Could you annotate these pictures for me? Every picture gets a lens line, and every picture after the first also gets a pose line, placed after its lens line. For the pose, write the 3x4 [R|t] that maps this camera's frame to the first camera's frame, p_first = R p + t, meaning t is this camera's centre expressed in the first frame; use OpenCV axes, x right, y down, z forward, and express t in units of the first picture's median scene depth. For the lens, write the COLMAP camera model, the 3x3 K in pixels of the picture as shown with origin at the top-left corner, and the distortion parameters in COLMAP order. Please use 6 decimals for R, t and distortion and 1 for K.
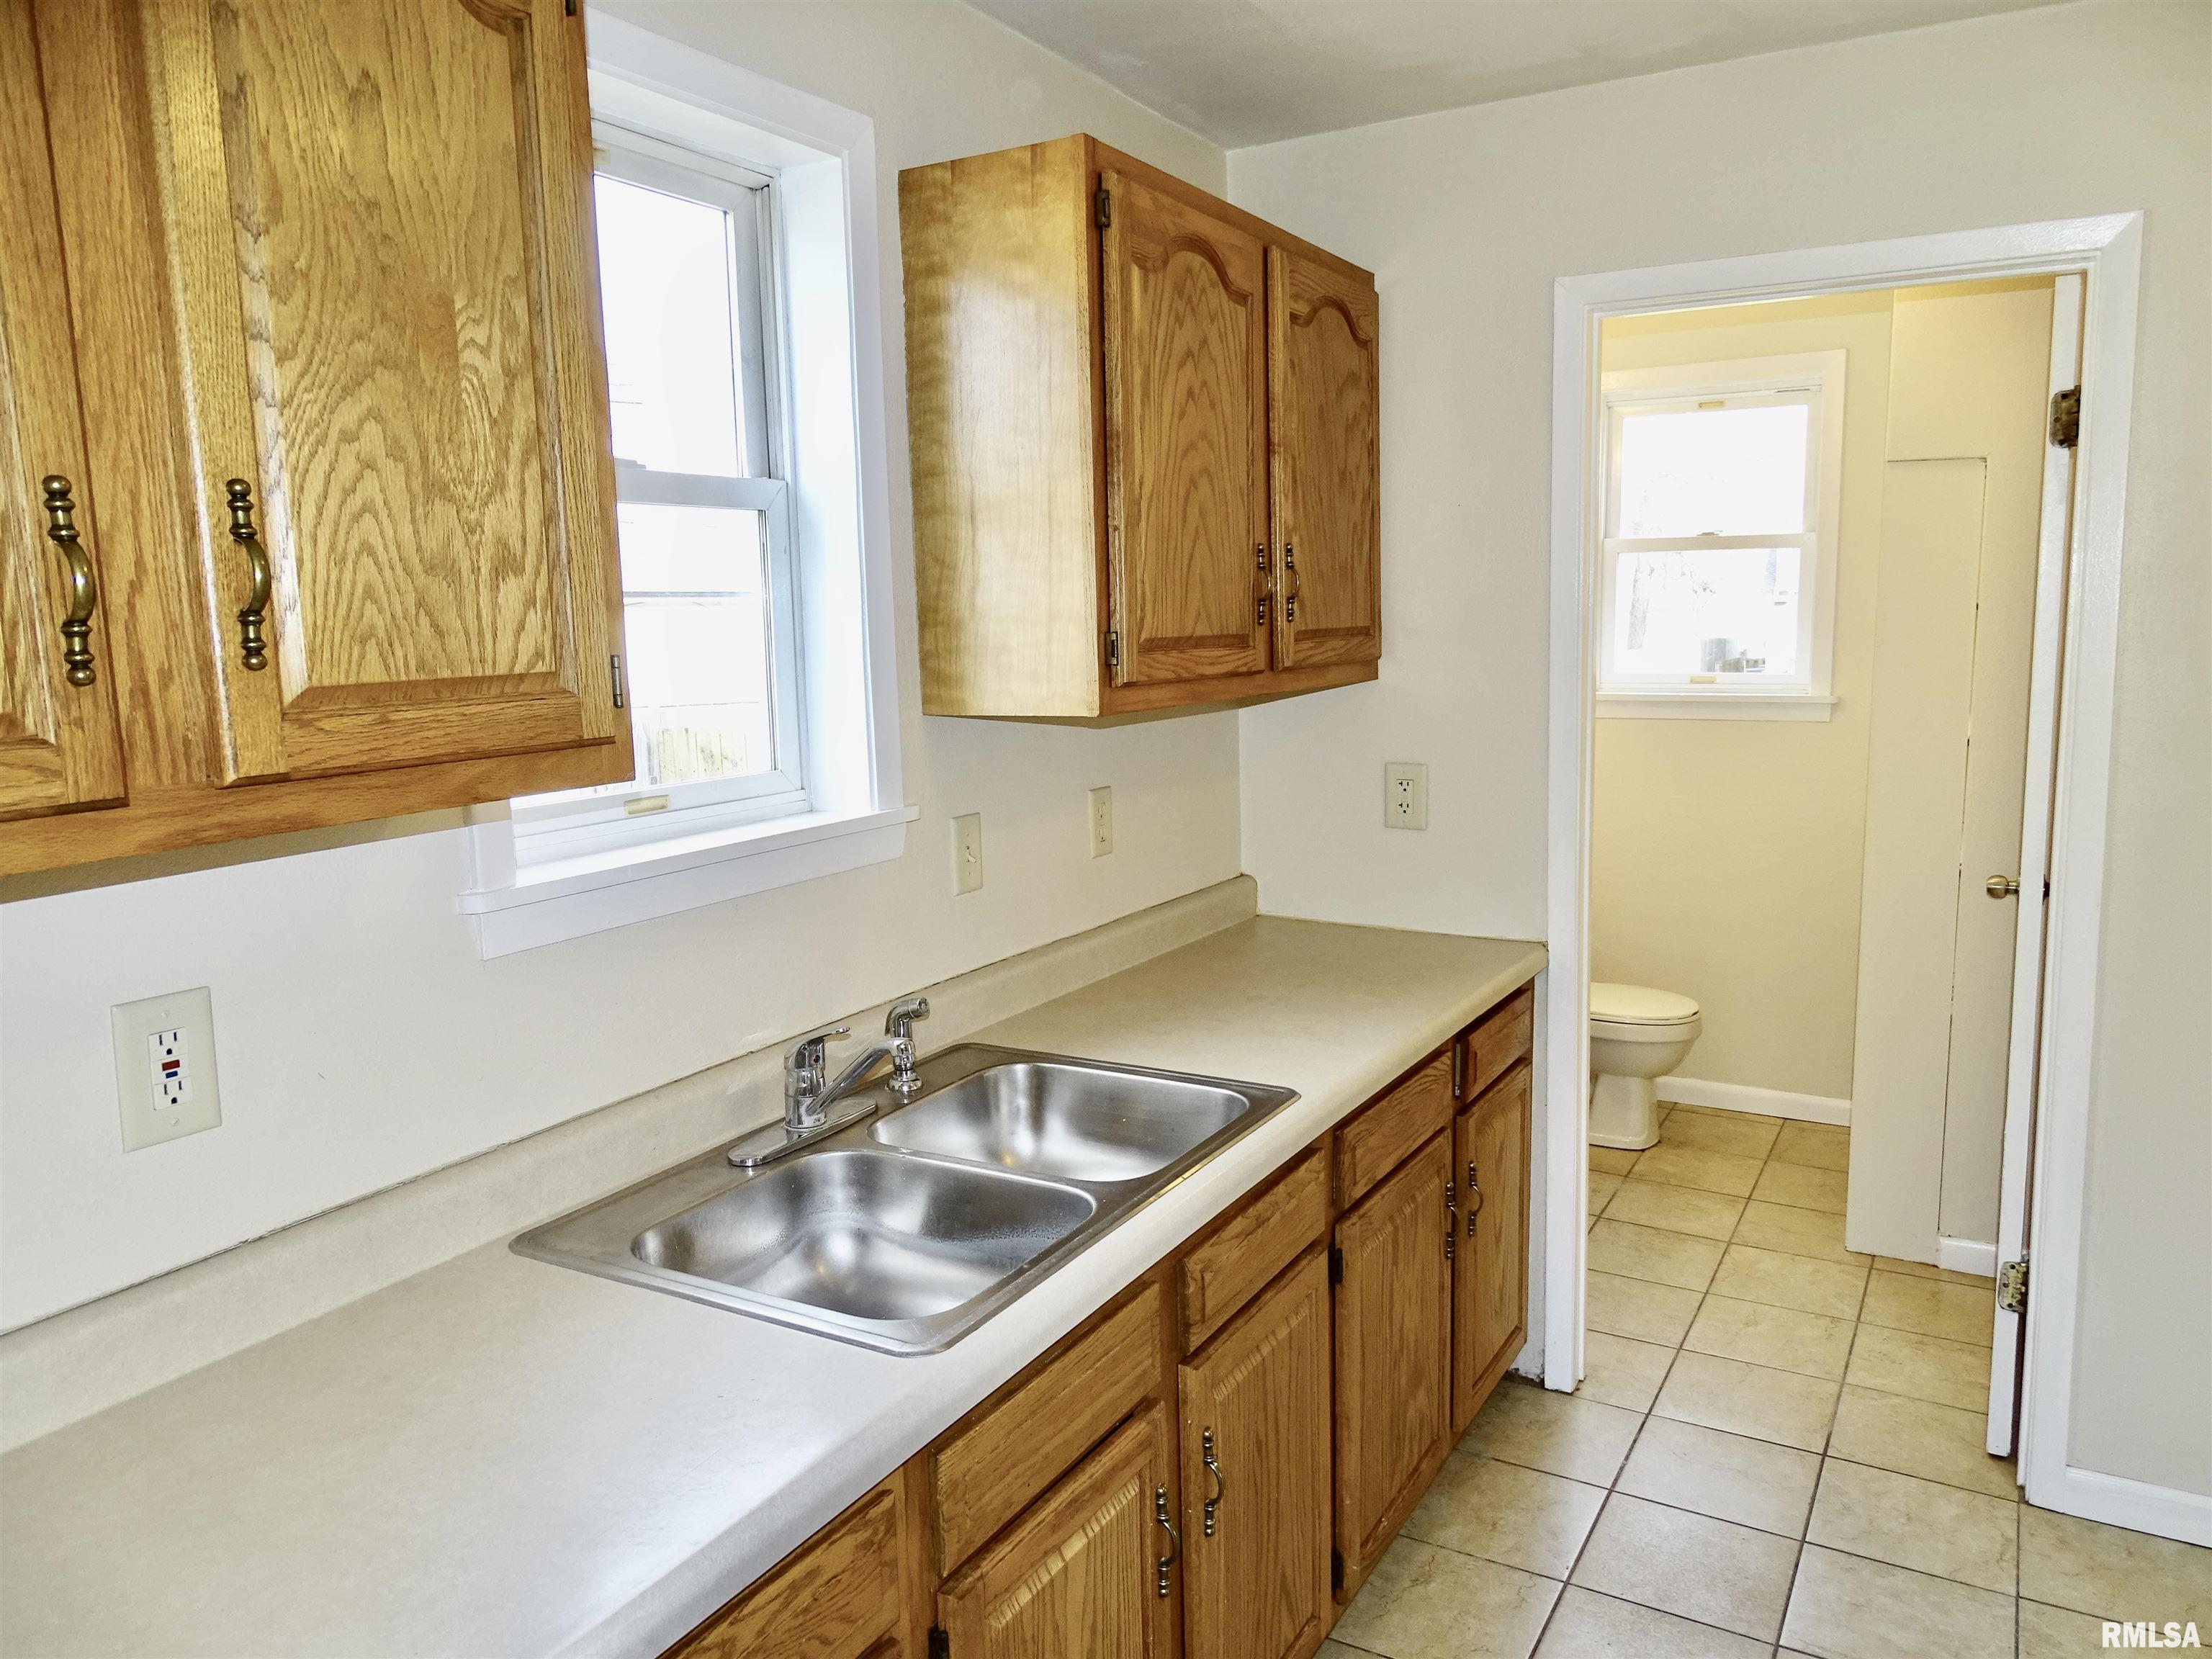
lens RADIAL K [[1589.7, 0, 1125.5], [0, 1589.7, 823.4], [0, 0, 1]] dist [0.024212, -0.008376]
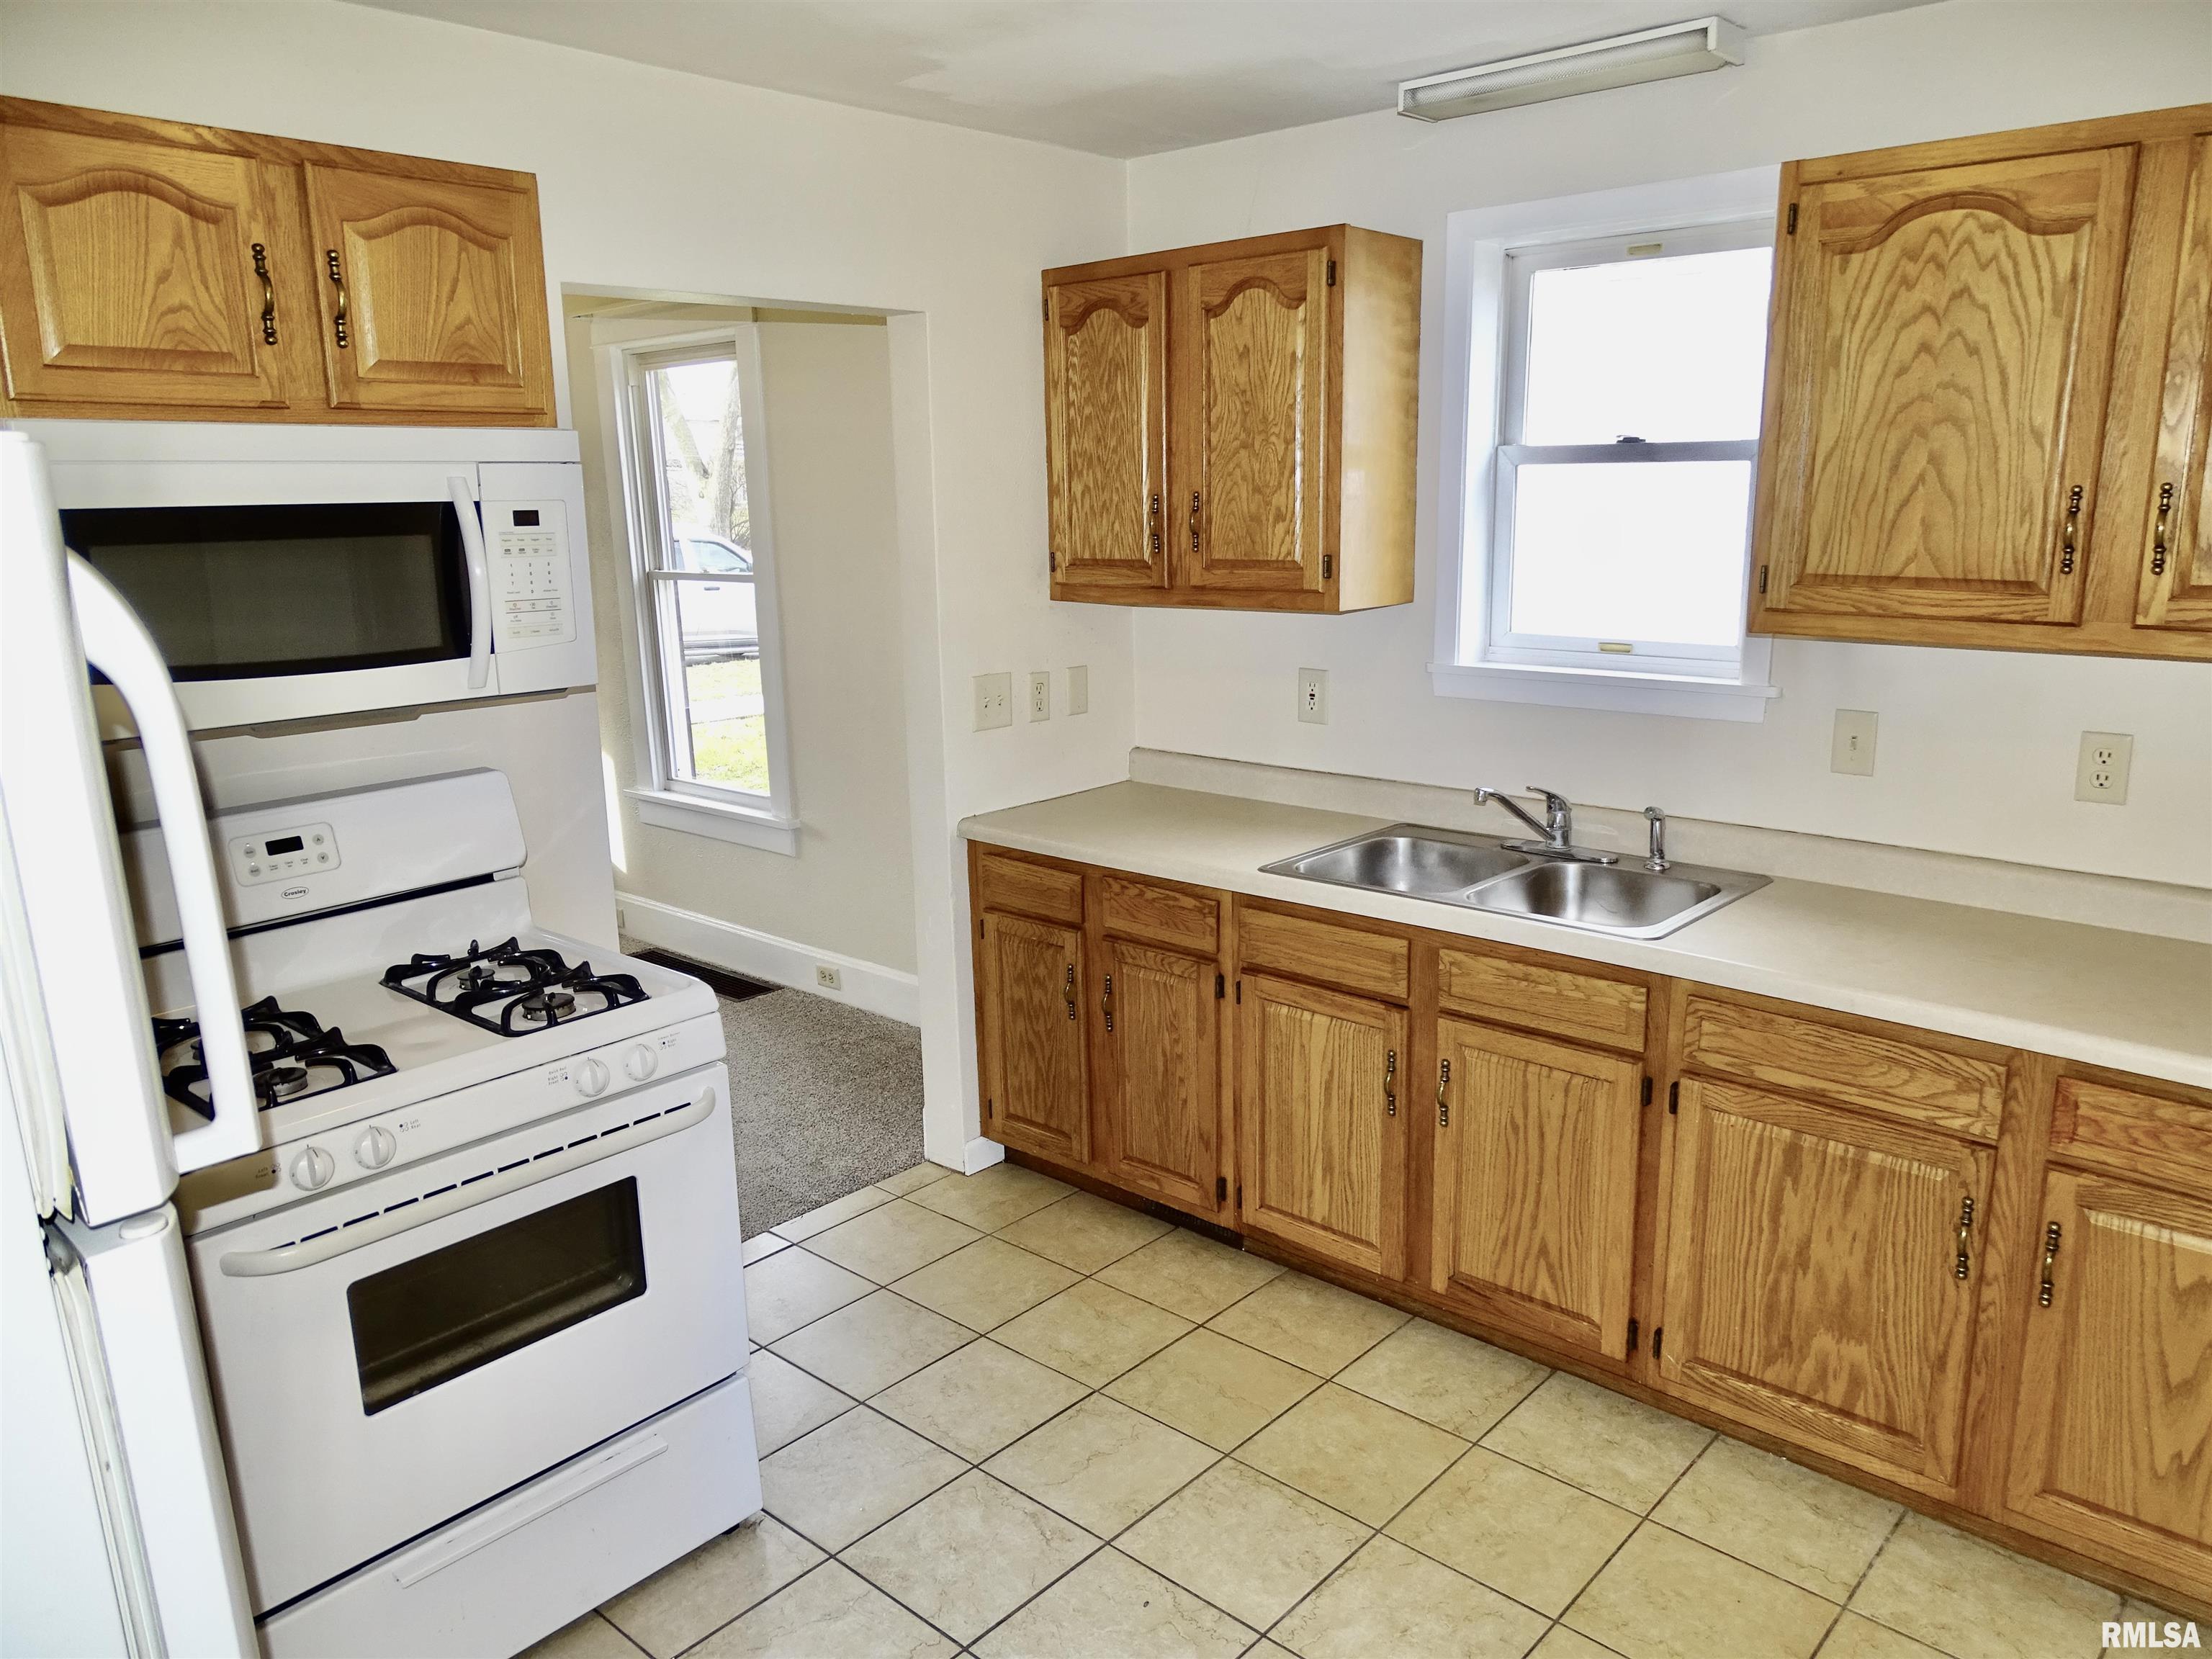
lens RADIAL K [[1589.7, 0, 1114.6], [0, 1589.7, 815.5], [0, 0, 1]] dist [0.024212, -0.008376]
pose [[-0.218615, 0.228850, -0.948596, 1.193486], [-0.110447, 0.960061, 0.257070, -0.177627], [0.969541, 0.160969, -0.184608, 0.694214]]
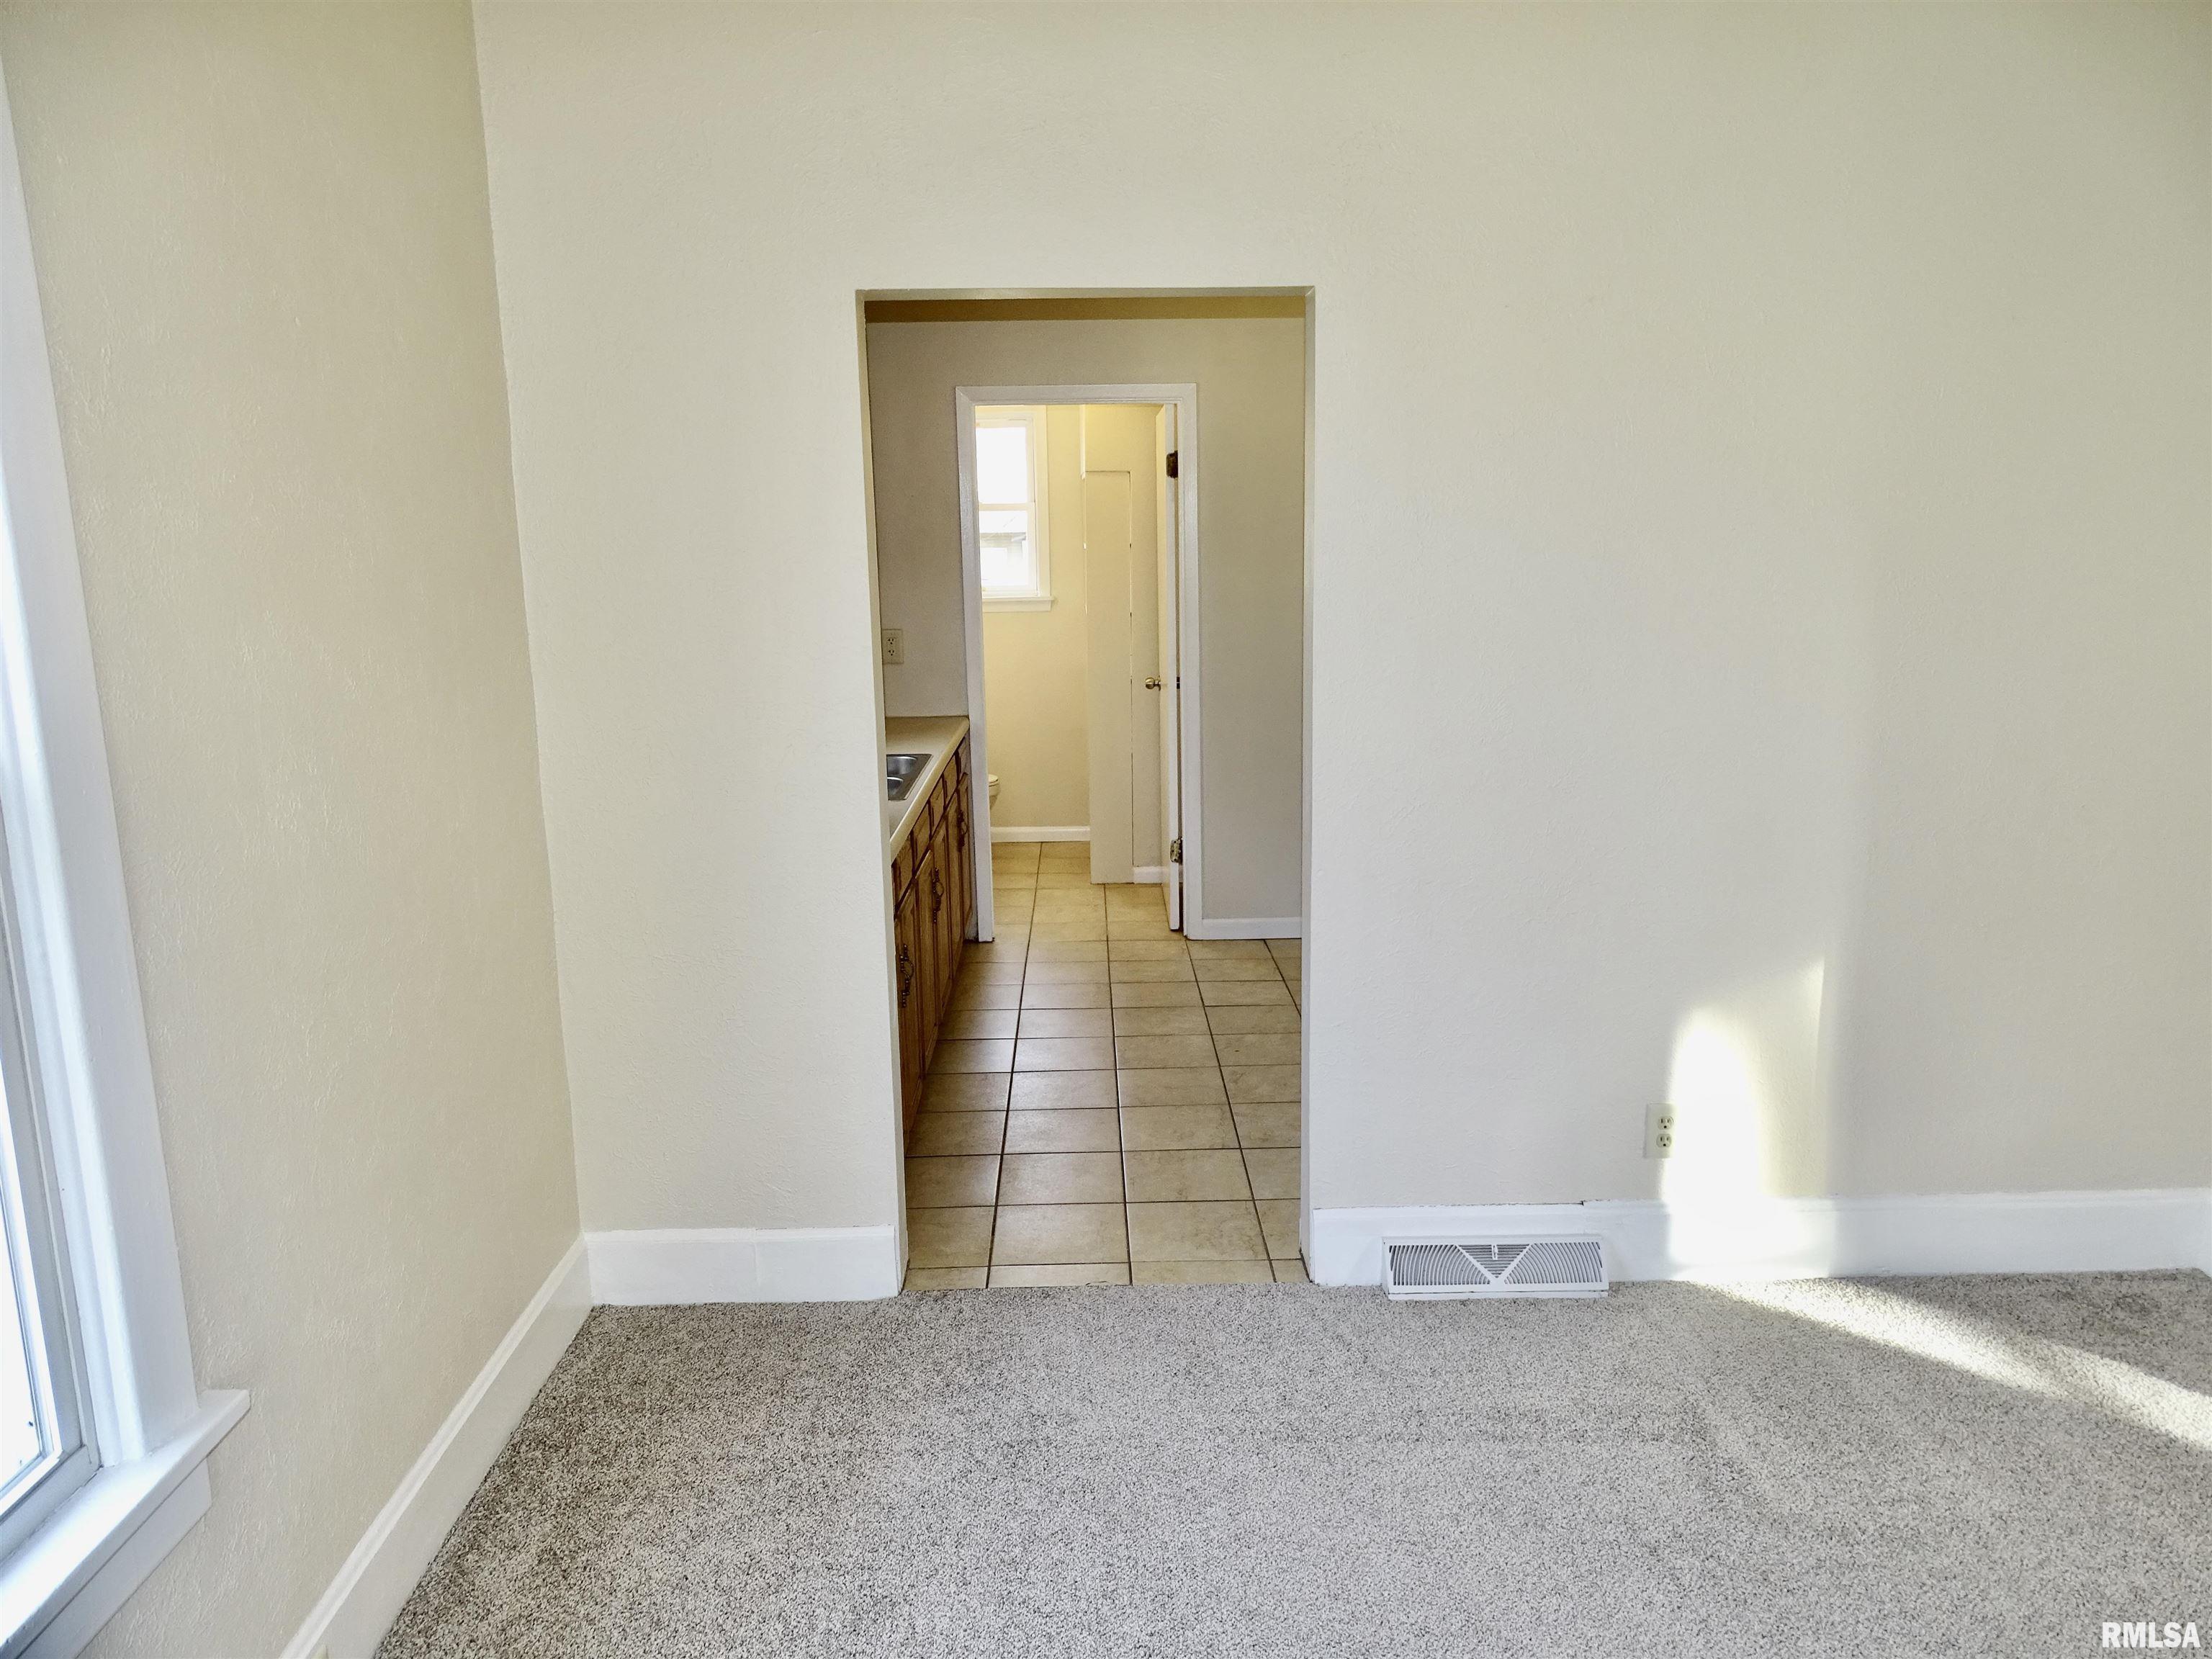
lens RADIAL K [[1589.7, 0, 1110.3], [0, 1589.7, 818.6], [0, 0, 1]] dist [0.024212, -0.008376]
pose [[0.862552, -0.092149, 0.497506, -0.730708], [0.072884, 0.995649, 0.058055, 0.125452], [-0.500691, -0.013815, 0.865516, -1.021157]]
